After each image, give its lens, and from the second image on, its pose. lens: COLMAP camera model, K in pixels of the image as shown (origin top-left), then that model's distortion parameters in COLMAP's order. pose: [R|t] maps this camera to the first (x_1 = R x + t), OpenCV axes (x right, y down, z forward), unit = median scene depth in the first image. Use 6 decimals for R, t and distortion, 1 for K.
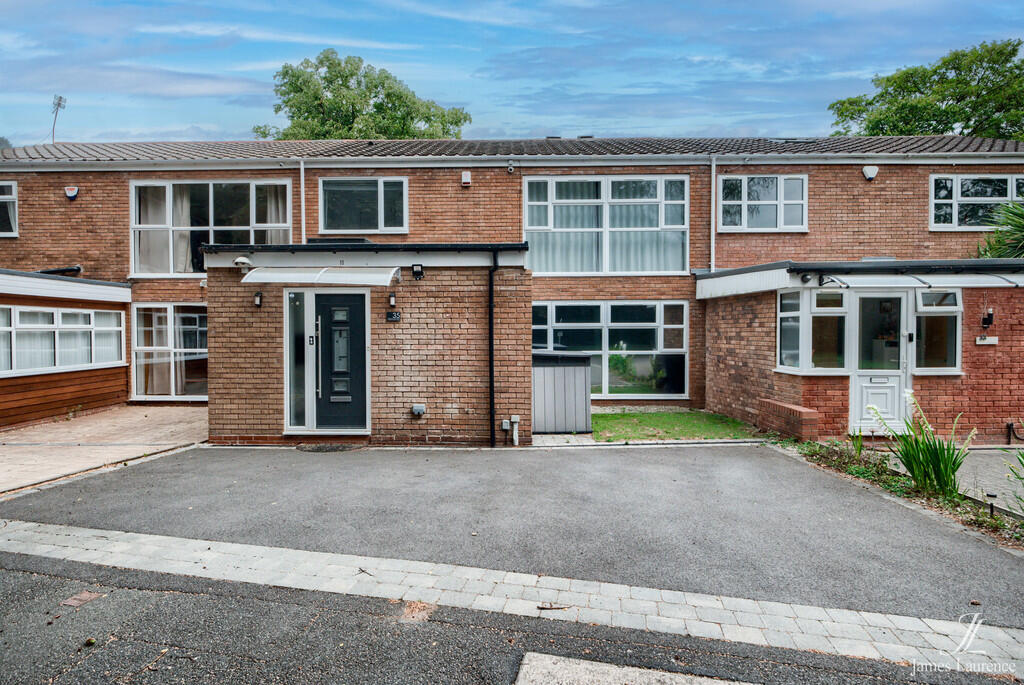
lens RADIAL K [[494.9, 0, 512.0], [0, 494.9, 342.5], [0, 0, 1]] dist [-0.002139, -0.005773]
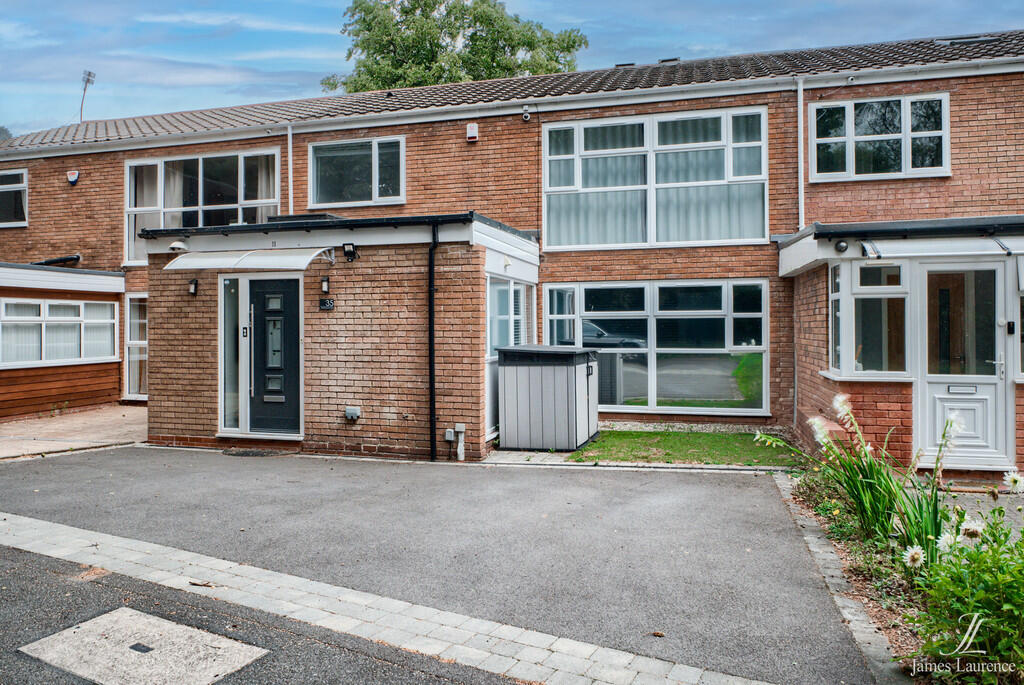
lens RADIAL K [[682.0, 0, 511.8], [0, 682.0, 329.6], [0, 0, 1]] dist [-0.020293, -0.001628]
pose [[0.970186, -0.000761, -0.242362, 0.281423], [-0.003488, 0.999848, -0.017099, 0.008349], [0.242338, 0.017434, 0.970035, -0.057412]]
